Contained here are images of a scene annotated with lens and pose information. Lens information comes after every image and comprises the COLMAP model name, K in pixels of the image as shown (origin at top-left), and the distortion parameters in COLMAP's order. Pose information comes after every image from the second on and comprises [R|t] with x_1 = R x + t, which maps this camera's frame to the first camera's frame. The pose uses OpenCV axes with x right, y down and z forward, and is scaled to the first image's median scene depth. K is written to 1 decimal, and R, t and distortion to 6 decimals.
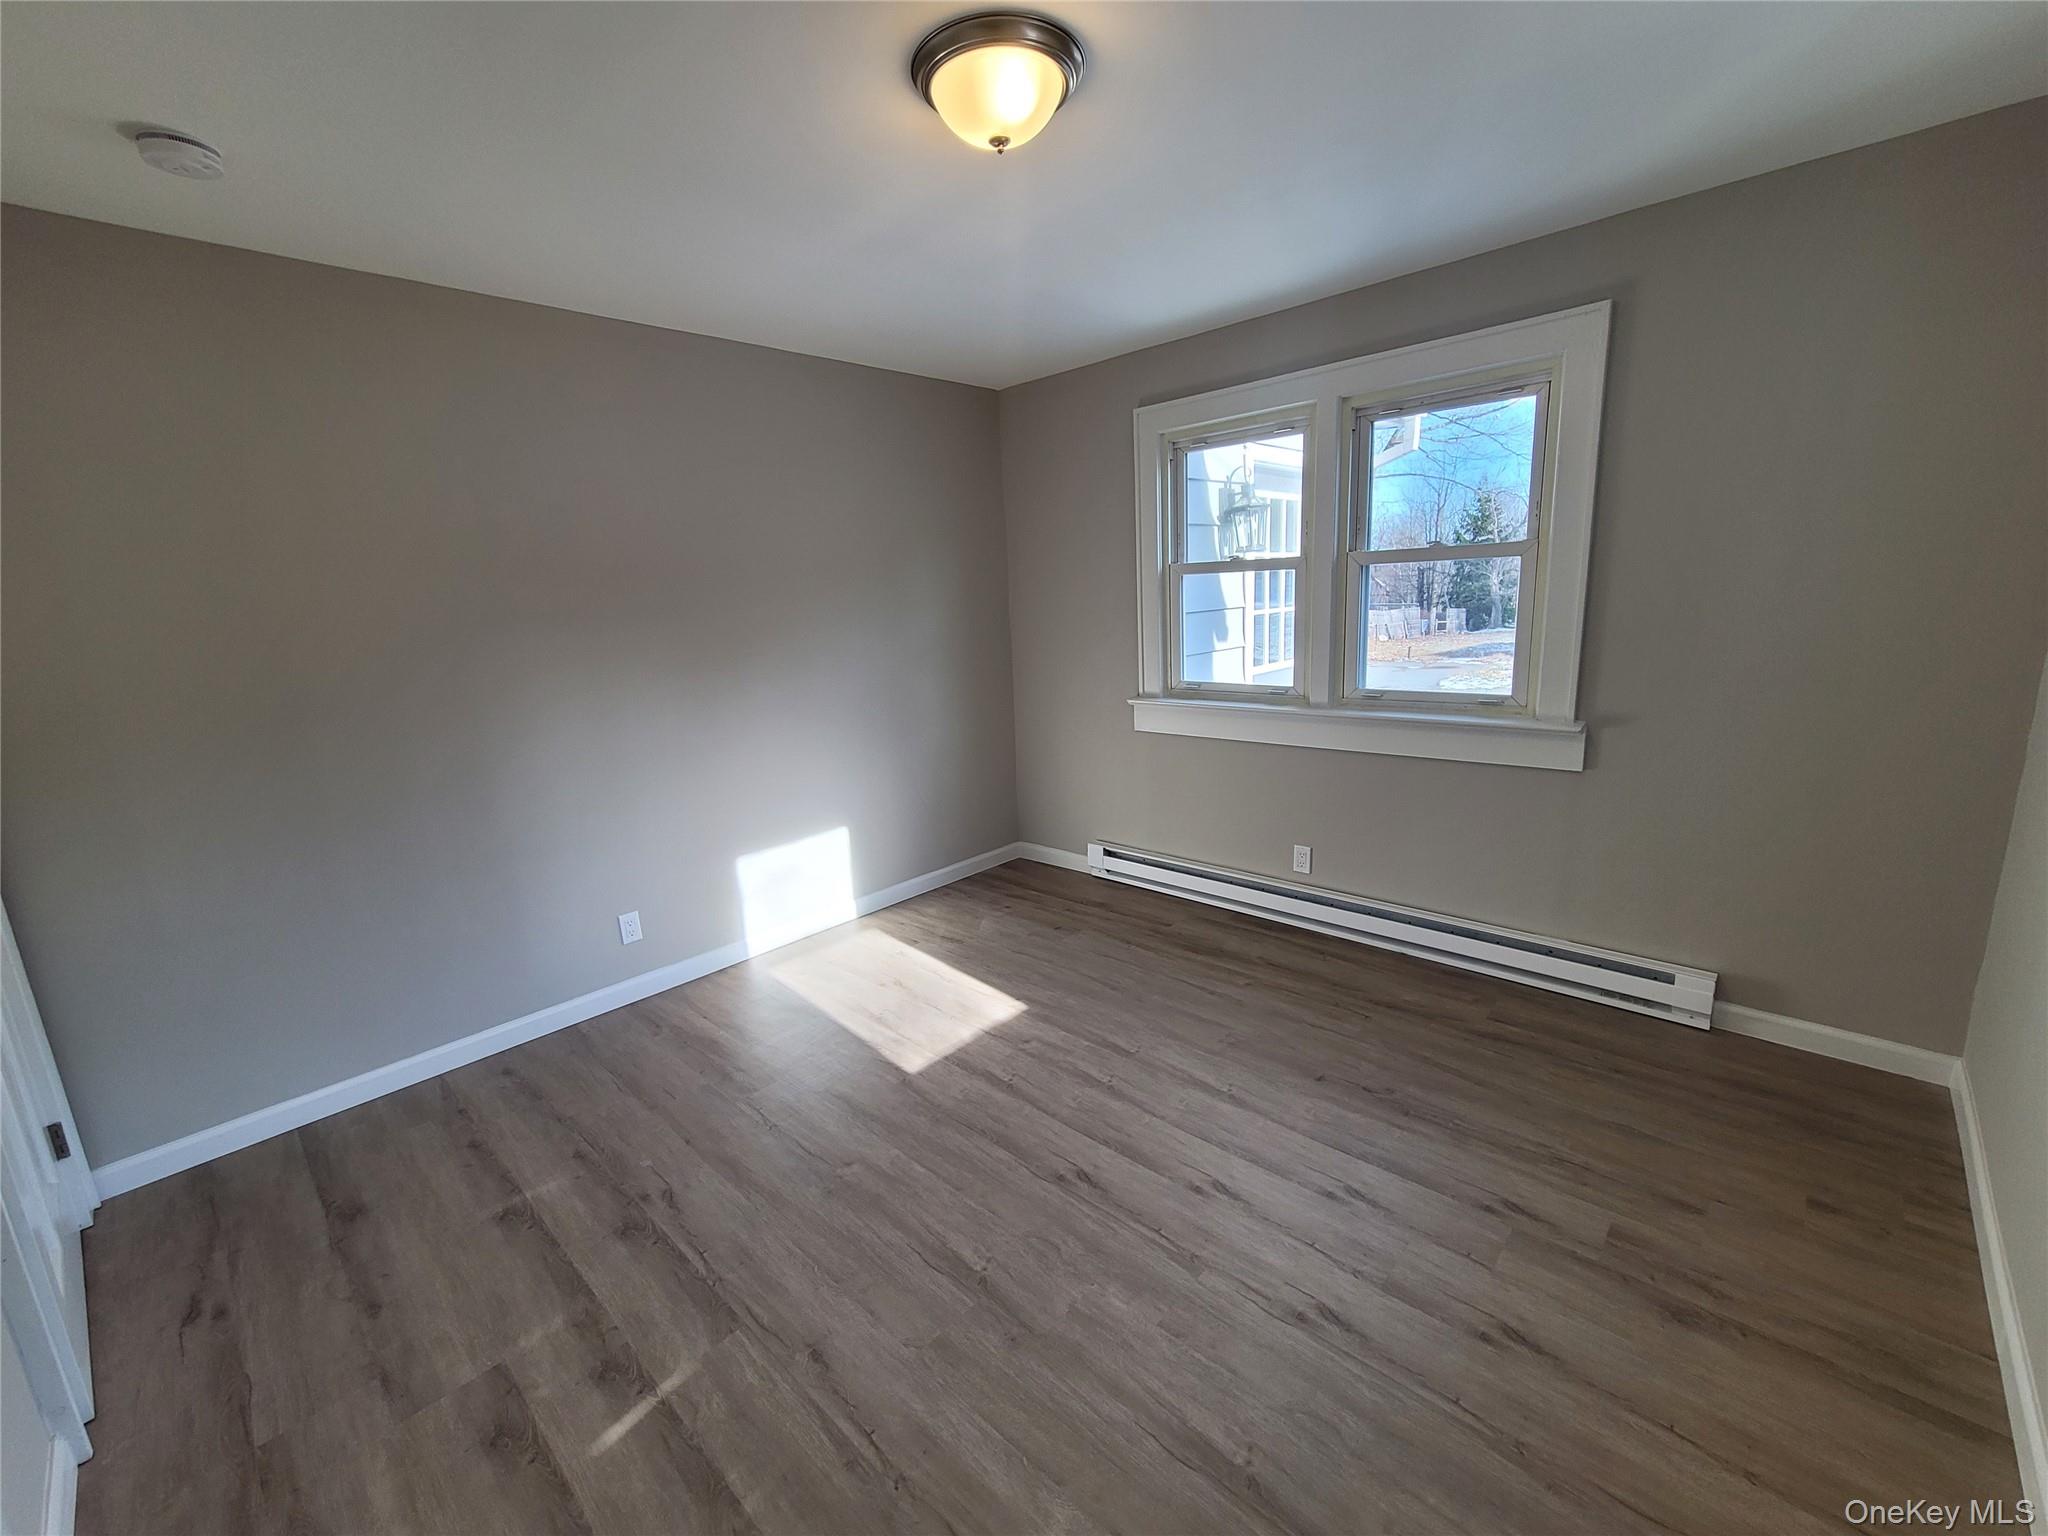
lens RADIAL K [[822.0, 0, 1007.5], [0, 822.0, 775.1], [0, 0, 1]] dist [-0.002923, -0.000078]
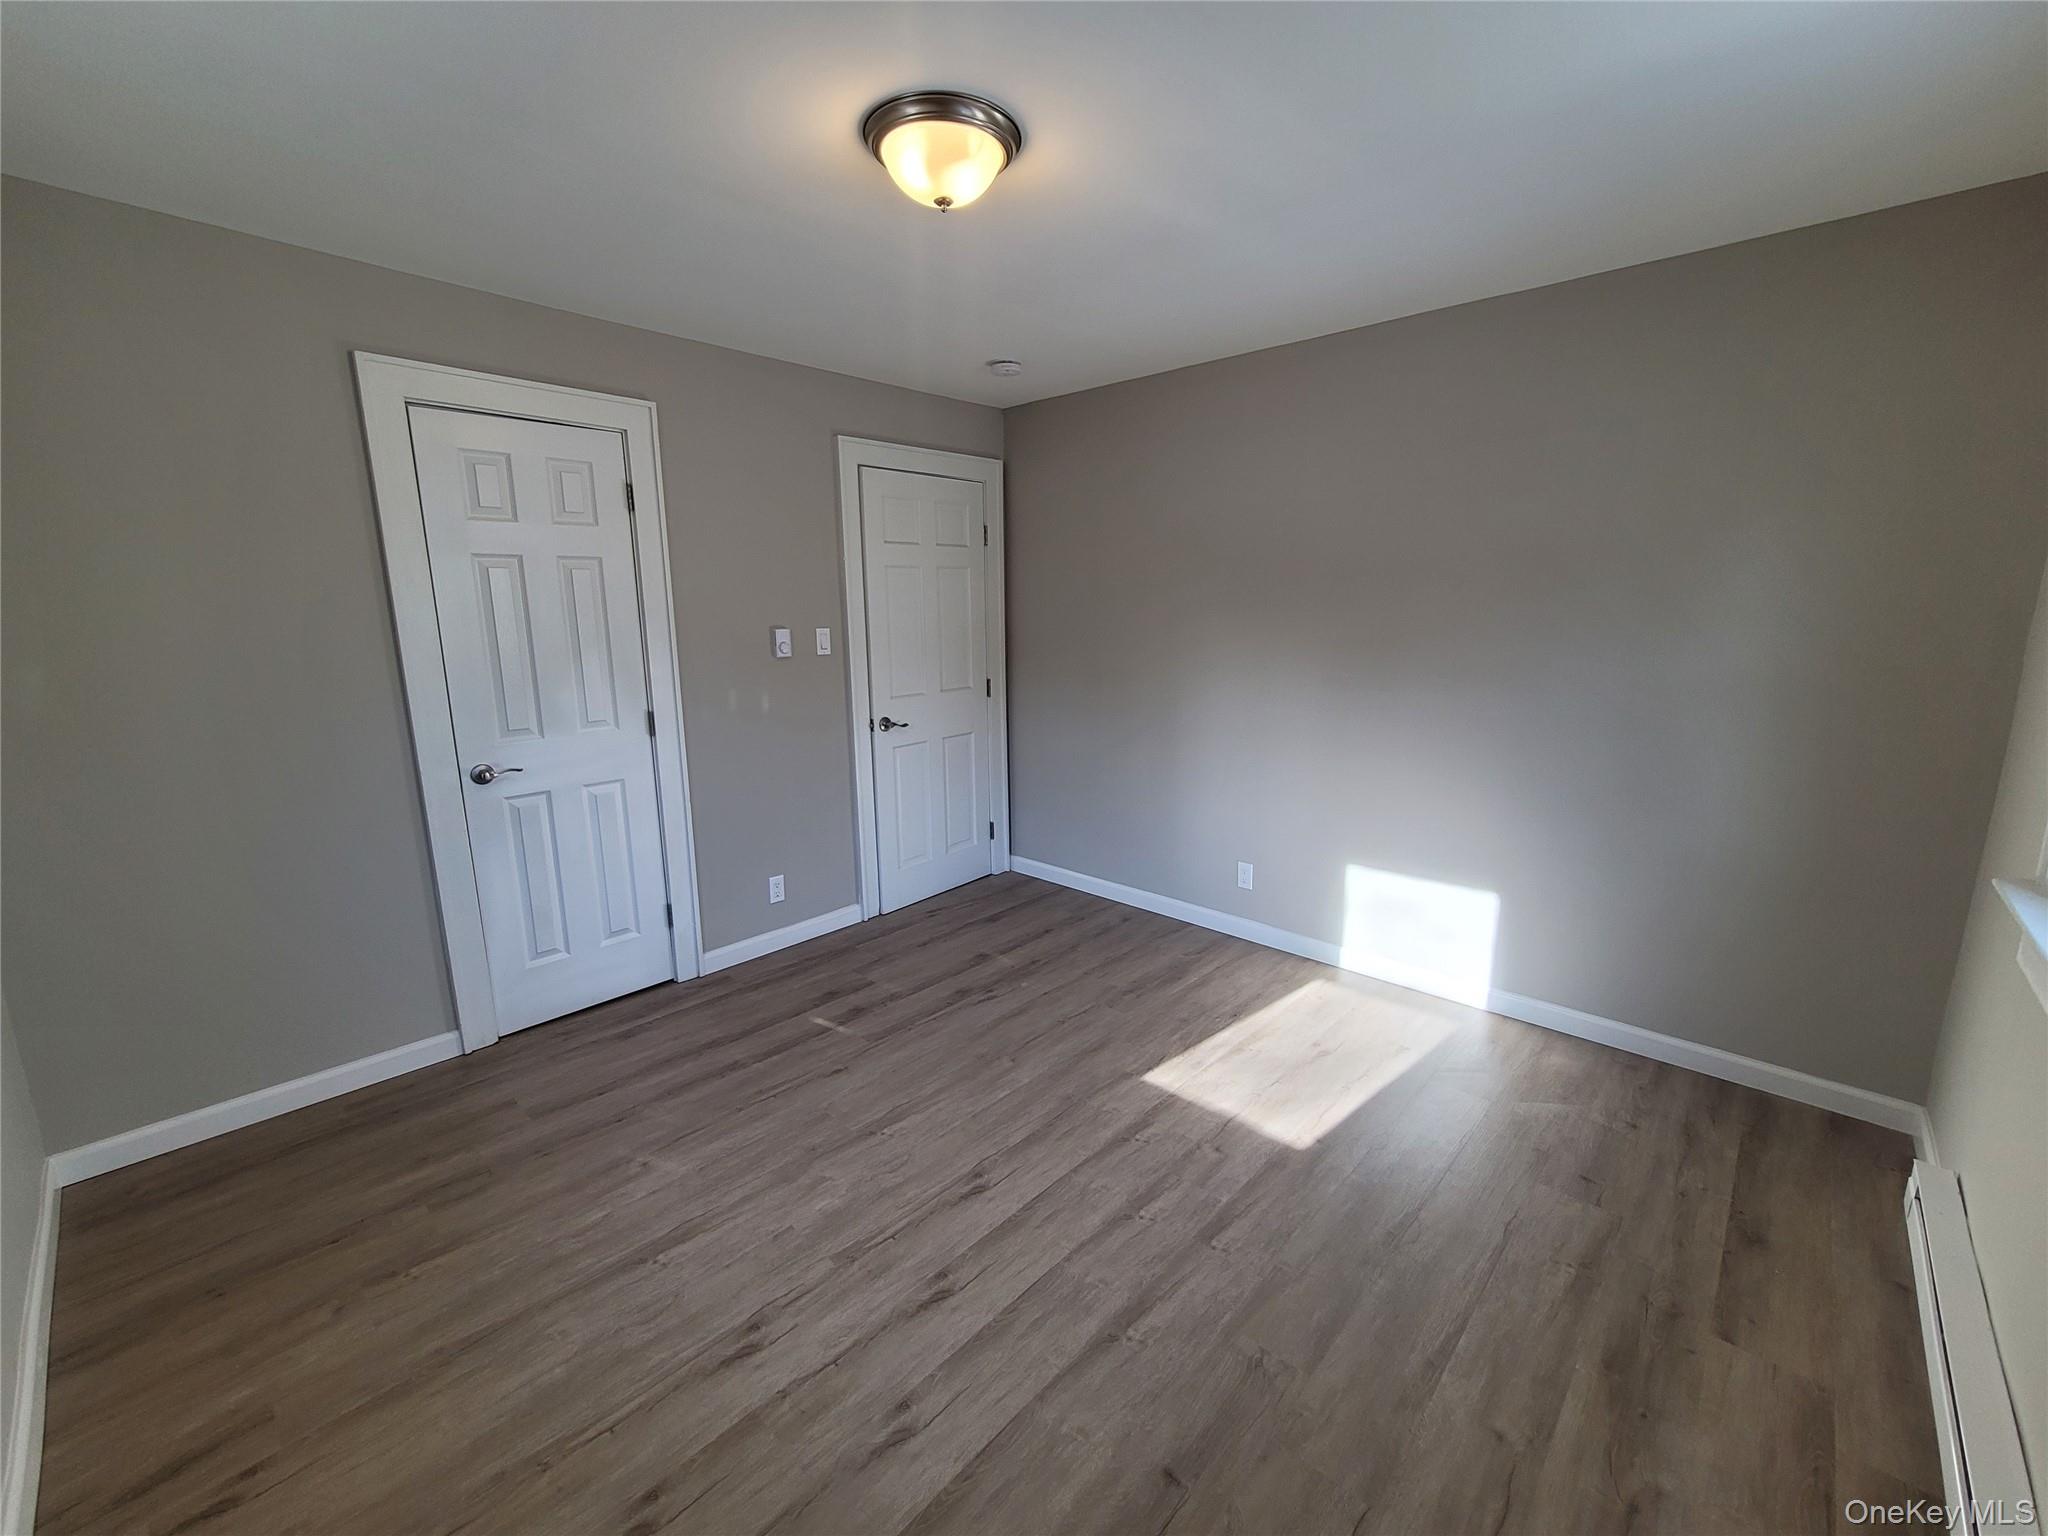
lens RADIAL K [[822.0, 0, 1037.6], [0, 822.0, 755.6], [0, 0, 1]] dist [-0.002923, -0.000078]
pose [[0.036921, 0.227805, -0.973007, 0.821424], [-0.218552, 0.951940, 0.214579, -0.213013], [0.975126, 0.204731, 0.084934, 0.760243]]
